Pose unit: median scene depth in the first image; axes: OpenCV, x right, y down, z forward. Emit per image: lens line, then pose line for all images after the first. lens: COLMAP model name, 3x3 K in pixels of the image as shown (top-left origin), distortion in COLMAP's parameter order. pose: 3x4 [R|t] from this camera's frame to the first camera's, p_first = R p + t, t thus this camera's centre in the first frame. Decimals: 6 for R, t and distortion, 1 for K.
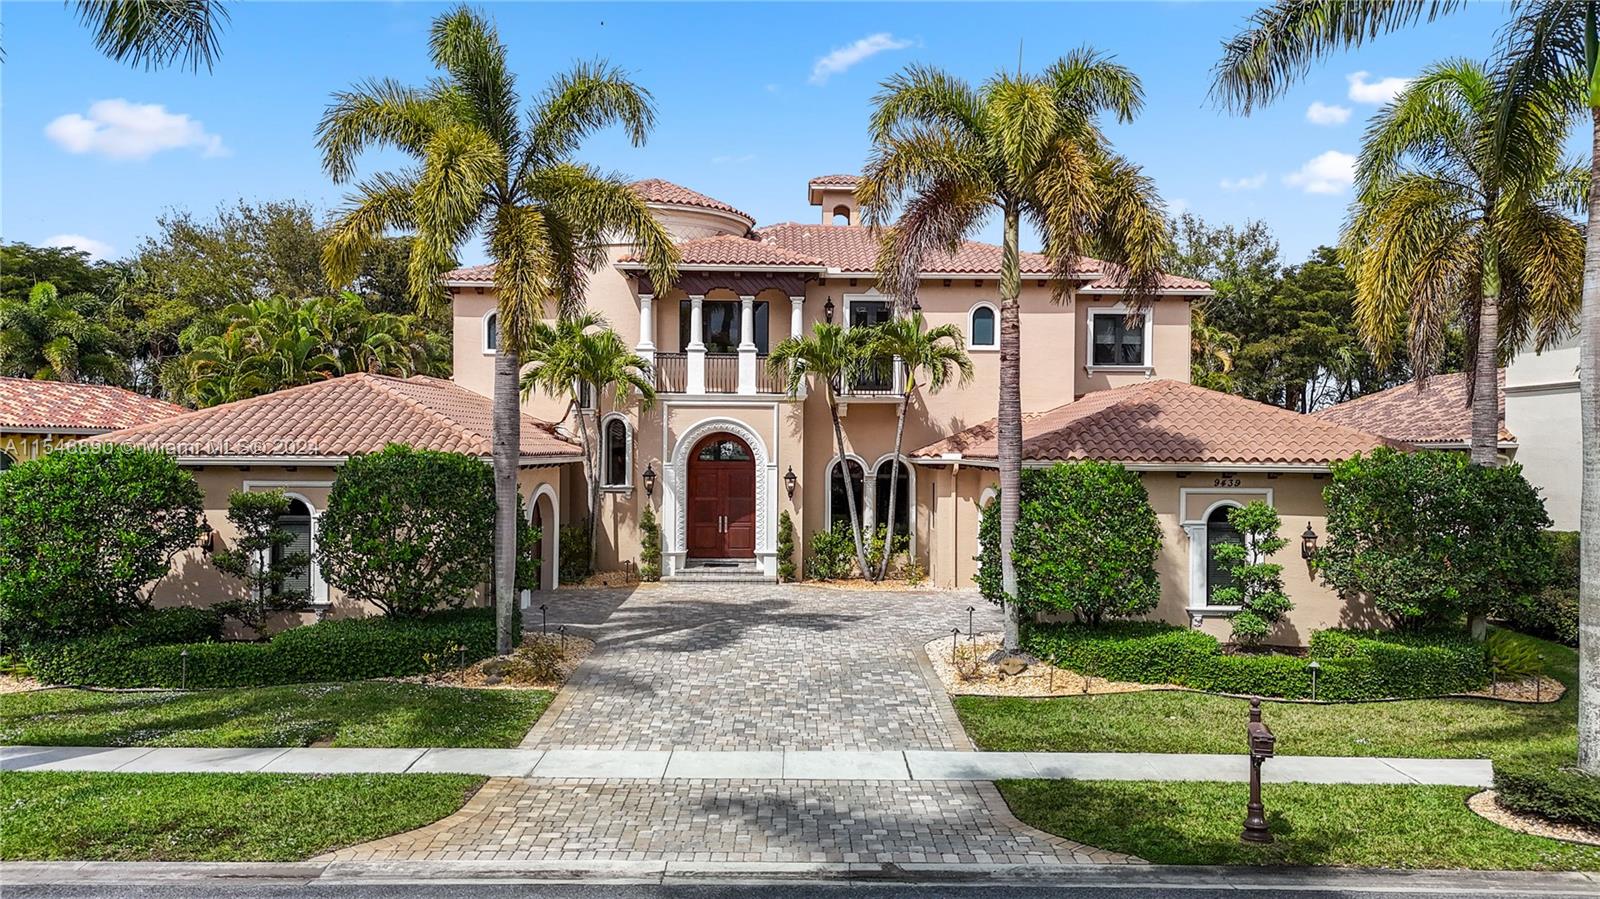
lens RADIAL K [[1182.2, 0, 808.3], [0, 1182.2, 449.7], [0, 0, 1]] dist [0.036637, 0.000668]
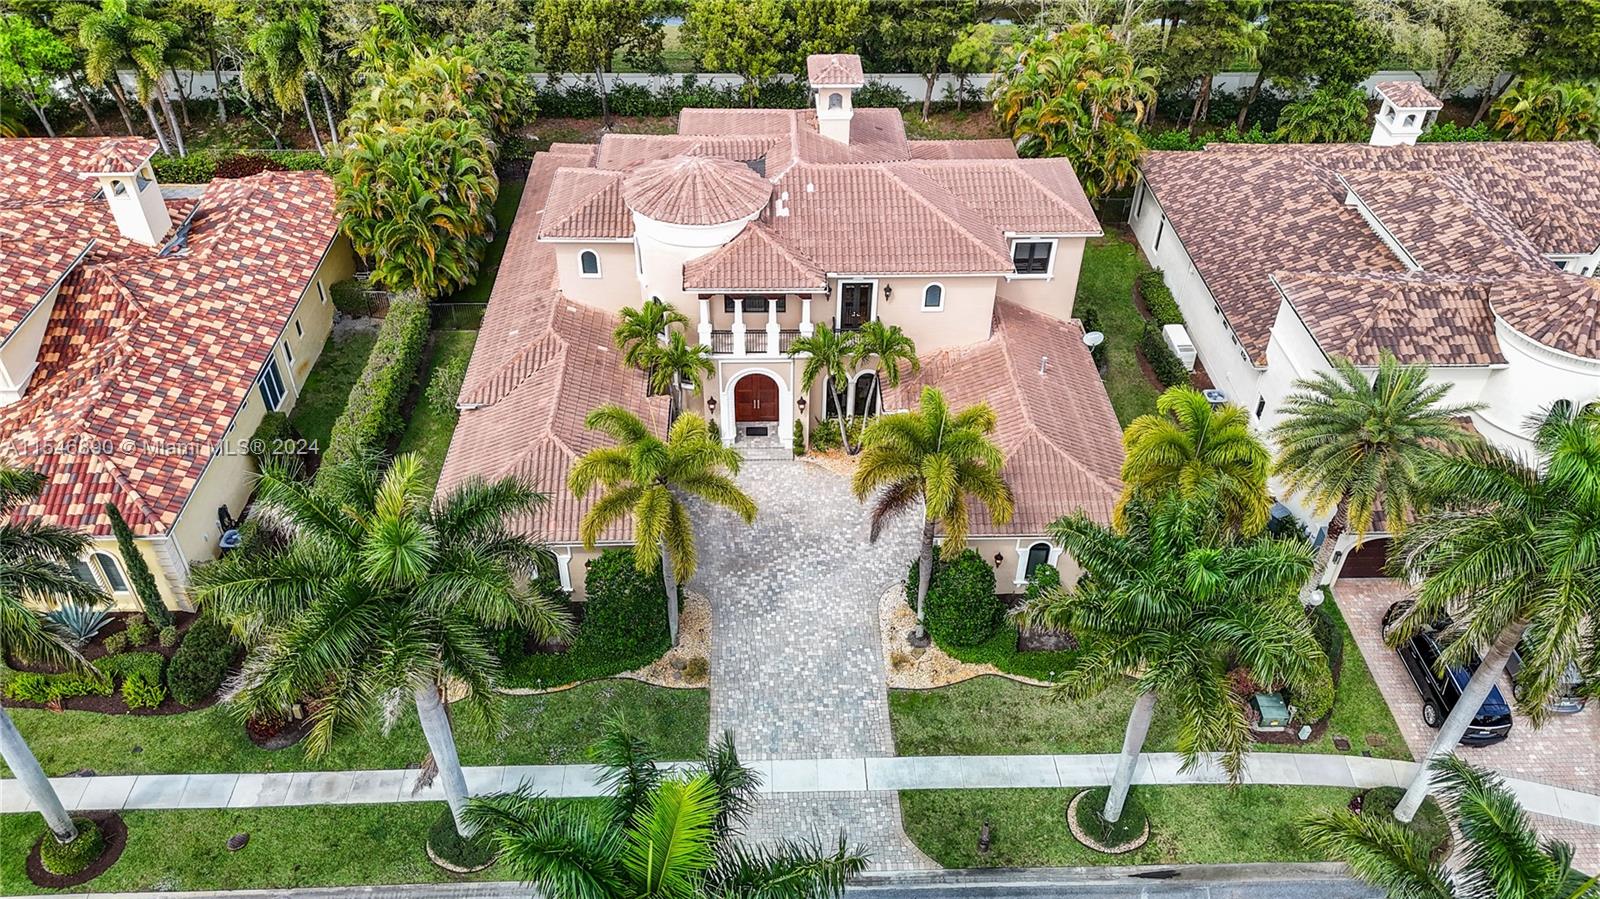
lens RADIAL K [[1182.2, 0, 800.3], [0, 1182.2, 450.4], [0, 0, 1]] dist [0.036637, 0.000668]
pose [[0.999599, -0.006407, 0.027598, -0.112296], [-0.012632, 0.771148, 0.636531, -1.719718], [-0.025361, -0.636624, 0.770757, -0.469661]]
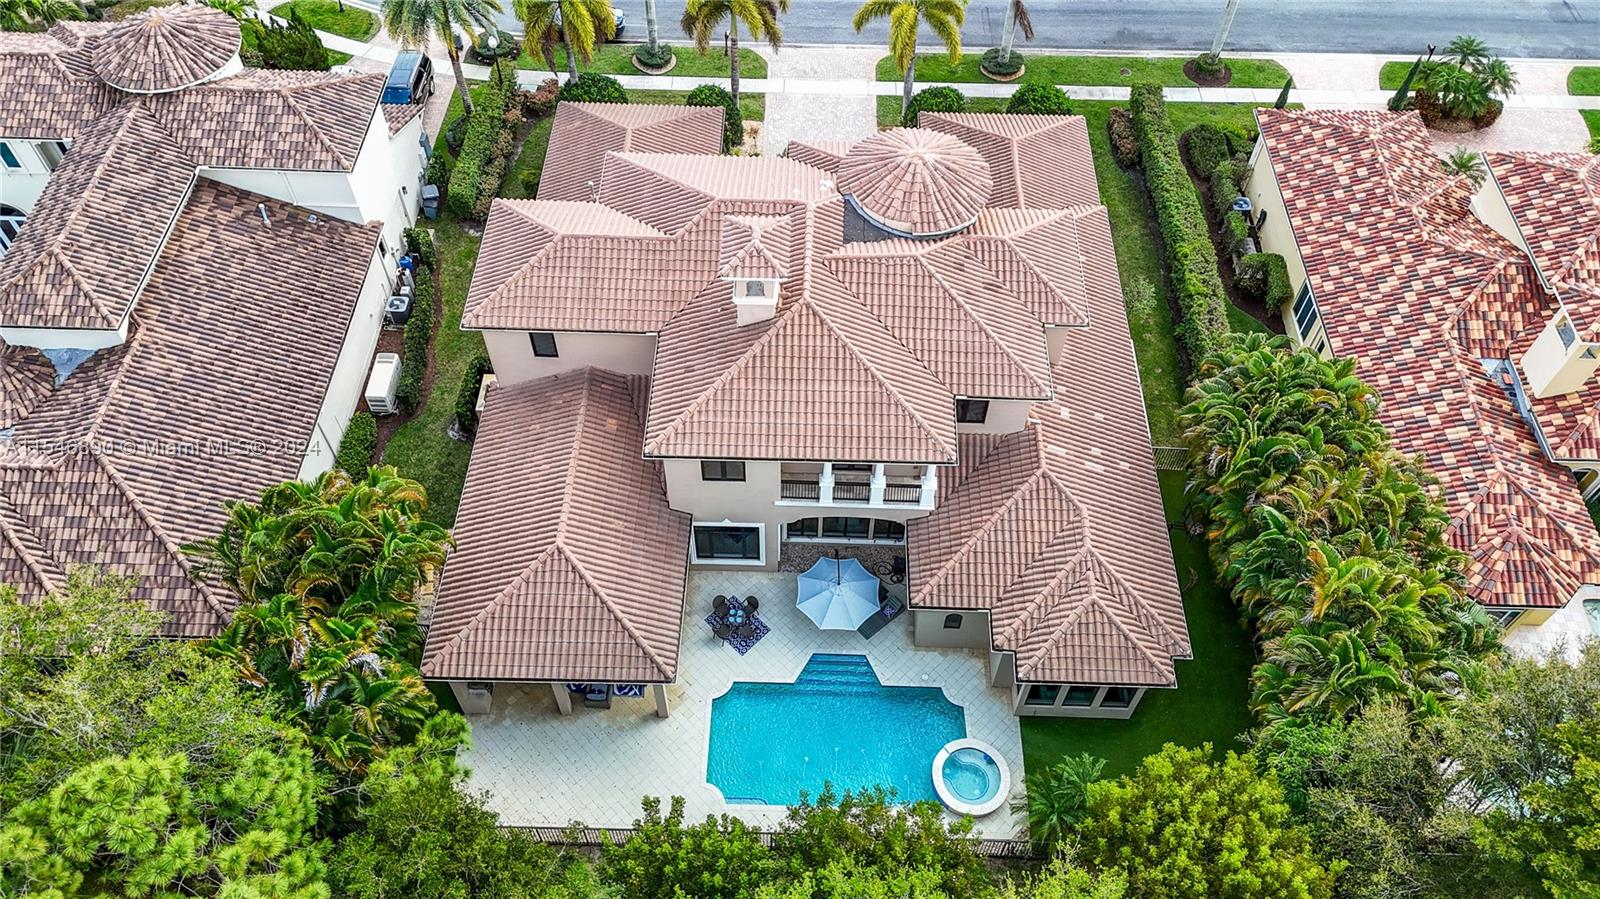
lens RADIAL K [[1182.2, 0, 808.1], [0, 1182.2, 449.6], [0, 0, 1]] dist [0.036637, 0.000668]
pose [[-0.999340, -0.036230, 0.002751, -0.059247], [-0.019795, 0.606381, 0.794928, -2.190801], [-0.030468, 0.794349, -0.606698, 4.303578]]
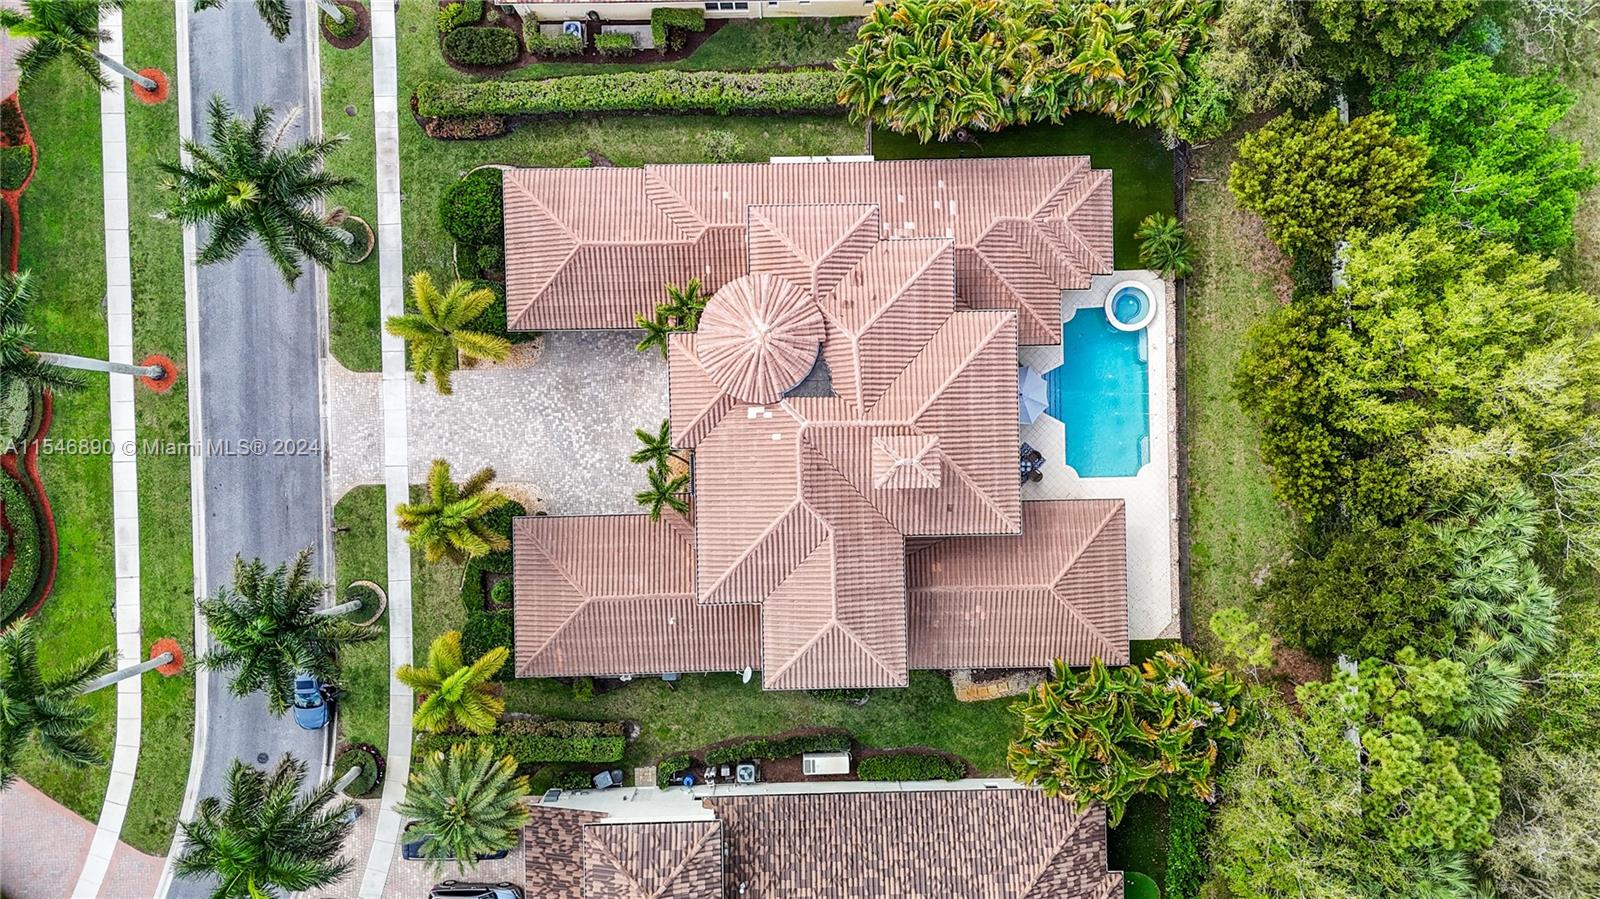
lens RADIAL K [[1182.2, 0, 800.8], [0, 1182.2, 452.6], [0, 0, 1]] dist [0.036637, 0.000668]
pose [[0.011201, 0.999895, 0.009144, 0.010178], [-0.001984, -0.009122, 0.999956, -3.663707], [0.999935, -0.011219, 0.001882, 2.233787]]
